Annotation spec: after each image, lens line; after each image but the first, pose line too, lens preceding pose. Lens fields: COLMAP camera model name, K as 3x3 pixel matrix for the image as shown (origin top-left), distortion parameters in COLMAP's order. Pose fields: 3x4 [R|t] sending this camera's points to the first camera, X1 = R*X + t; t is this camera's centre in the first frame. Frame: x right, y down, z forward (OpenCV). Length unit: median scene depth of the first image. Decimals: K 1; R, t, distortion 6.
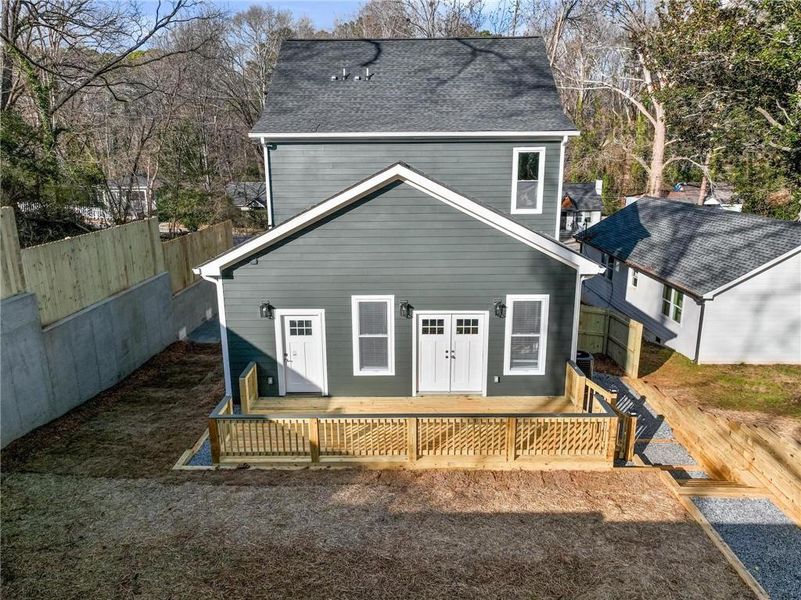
lens RADIAL K [[561.8, 0, 401.1], [0, 561.8, 301.2], [0, 0, 1]] dist [0.010693, 0.006770]
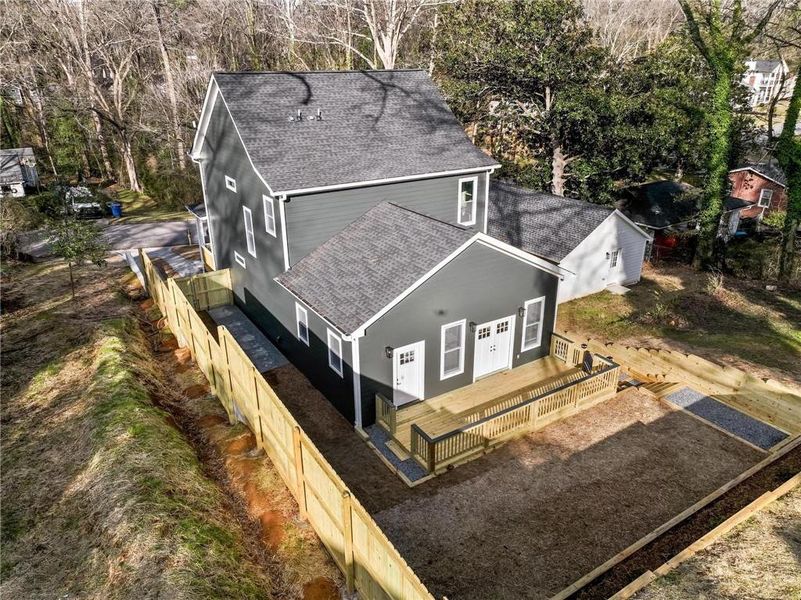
lens RADIAL K [[561.8, 0, 402.6], [0, 561.8, 298.5], [0, 0, 1]] dist [0.010693, 0.006770]
pose [[0.838800, -0.206234, 0.503867, -0.820417], [0.138126, 0.975810, 0.169459, -0.311721], [-0.526627, -0.072546, 0.846996, -0.094468]]
